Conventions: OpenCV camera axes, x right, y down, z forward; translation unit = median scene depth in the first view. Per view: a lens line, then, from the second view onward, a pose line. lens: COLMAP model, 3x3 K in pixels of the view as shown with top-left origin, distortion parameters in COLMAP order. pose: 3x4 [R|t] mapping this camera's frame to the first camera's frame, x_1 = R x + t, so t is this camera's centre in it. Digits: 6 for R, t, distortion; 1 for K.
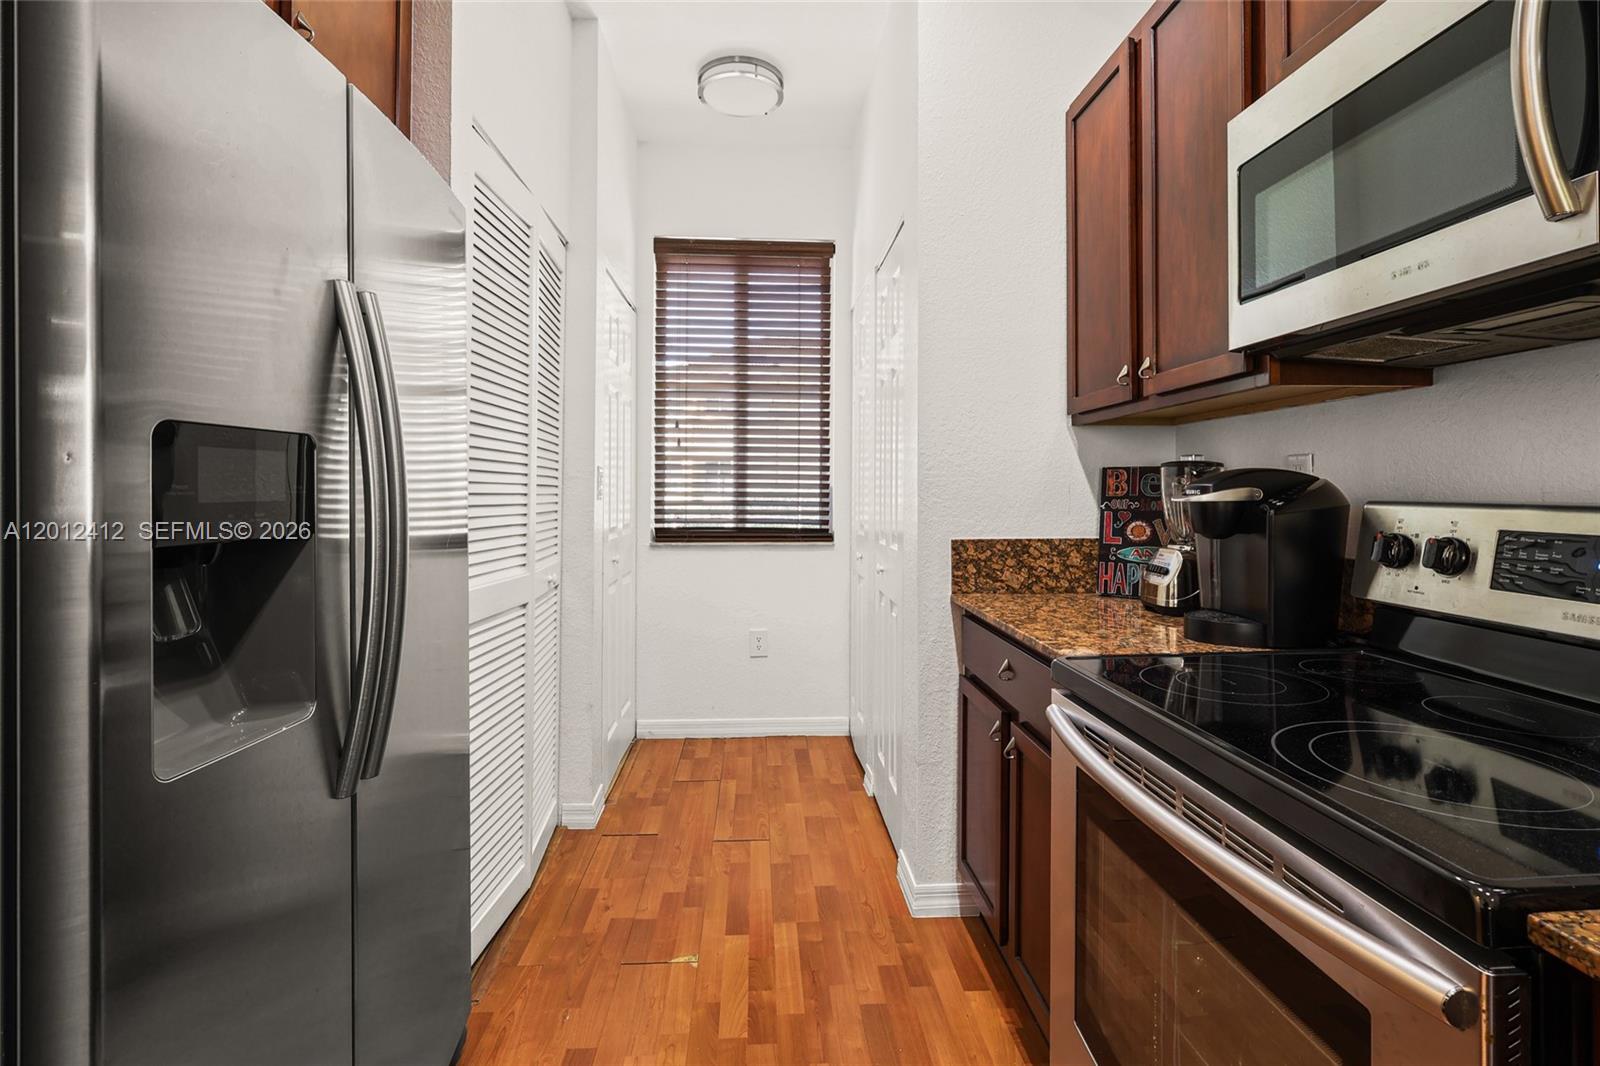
lens RADIAL K [[757.2, 0, 812.8], [0, 757.2, 482.5], [0, 0, 1]] dist [0.000182, 0.001094]
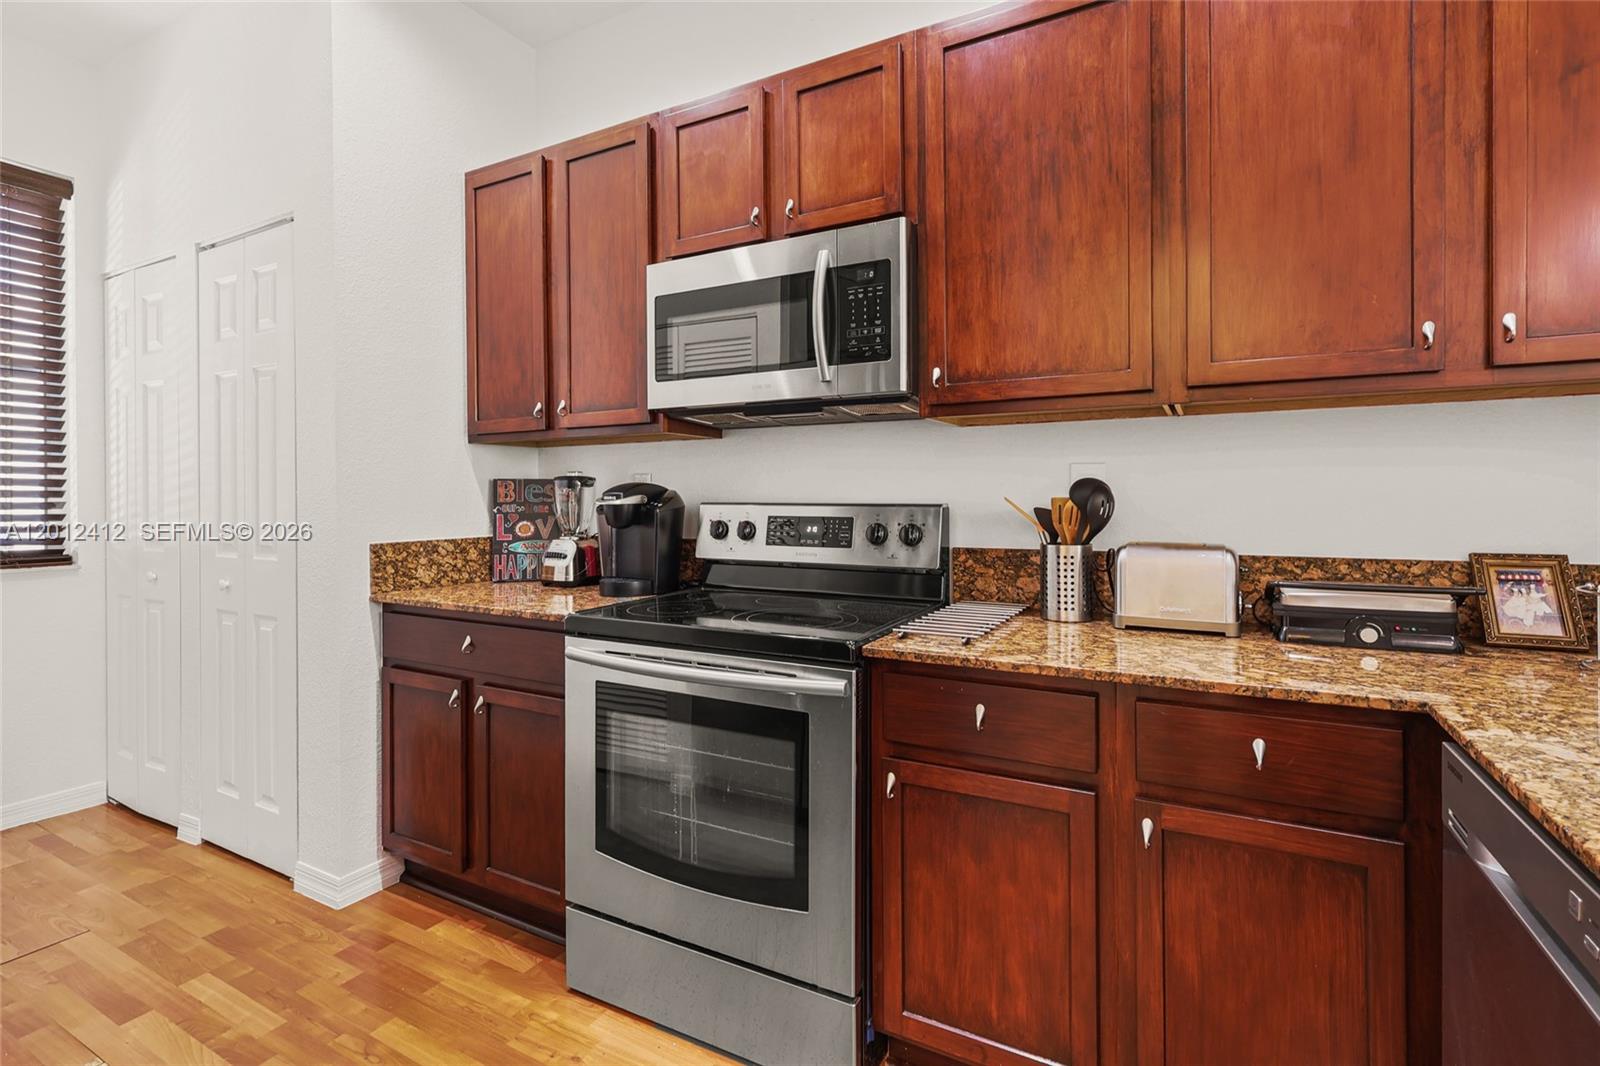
lens RADIAL K [[757.2, 0, 779.8], [0, 757.2, 500.4], [0, 0, 1]] dist [0.000182, 0.001094]
pose [[0.546366, -0.005176, 0.837530, -0.413750], [-0.004792, 0.999945, 0.009306, 0.001389], [-0.837533, -0.009098, 0.546312, -0.070179]]
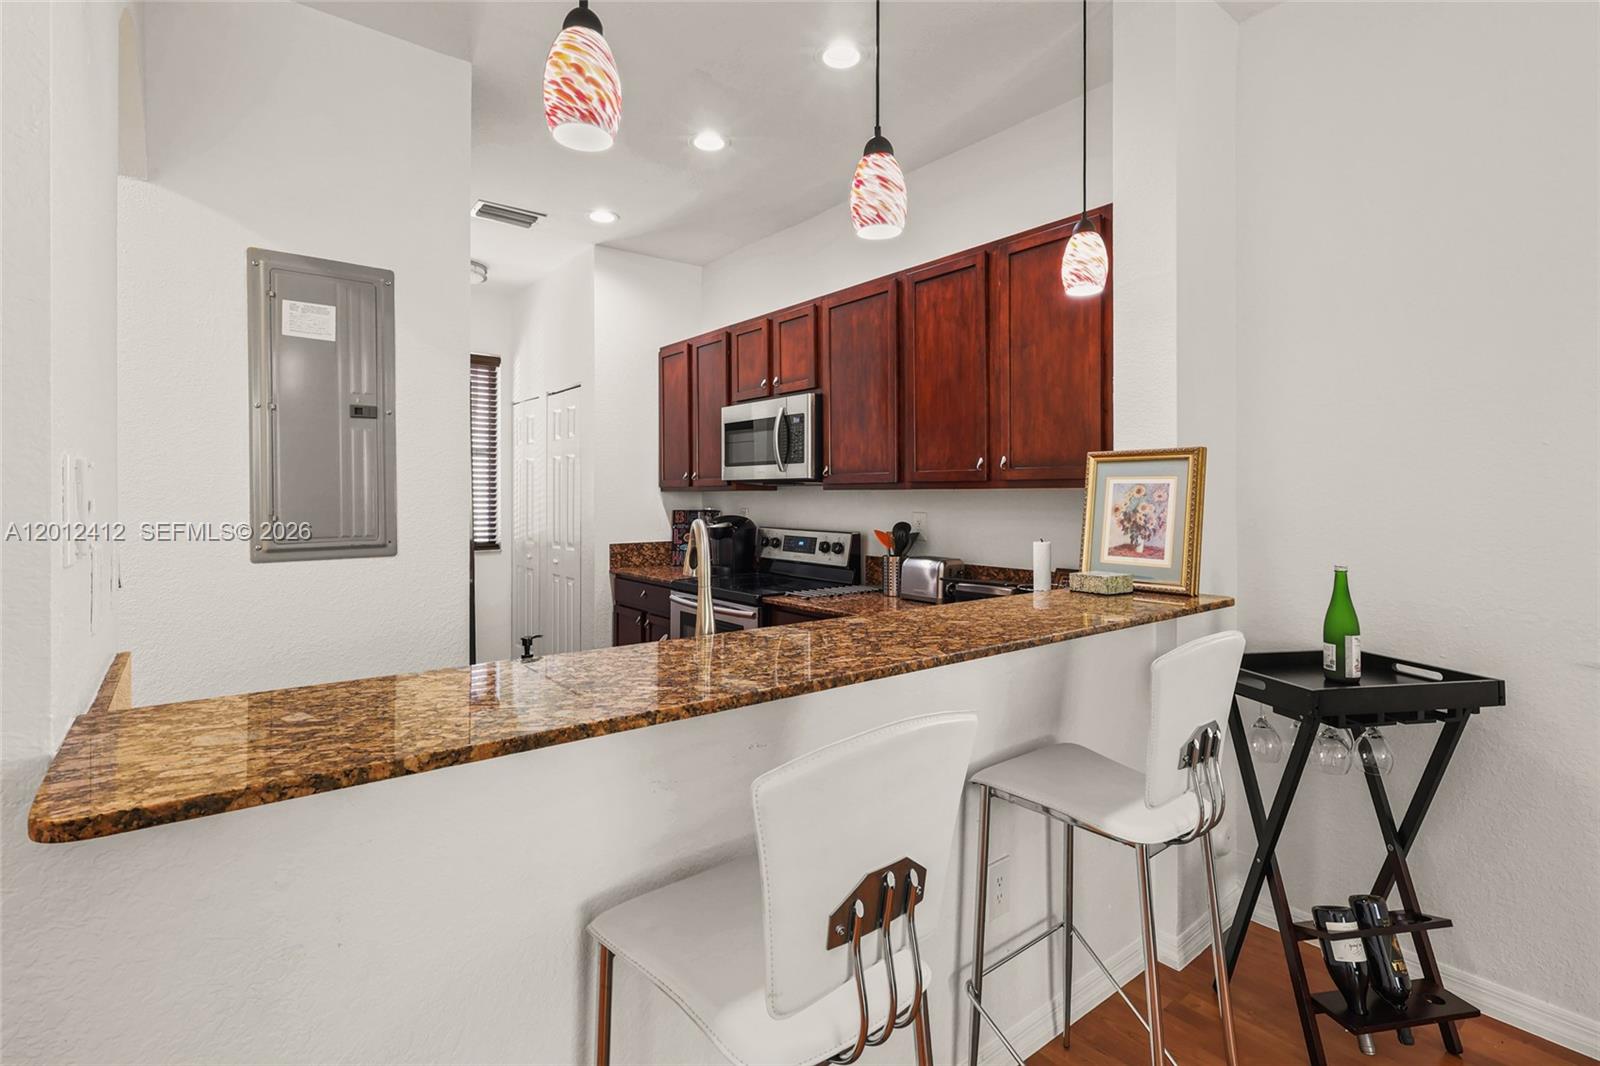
lens RADIAL K [[757.2, 0, 801.5], [0, 757.2, 496.1], [0, 0, 1]] dist [0.000182, 0.001094]
pose [[0.822902, -0.001116, 0.568183, -0.627786], [-0.005923, 0.999927, 0.010542, -0.092911], [-0.568153, -0.012041, 0.822835, -1.155816]]
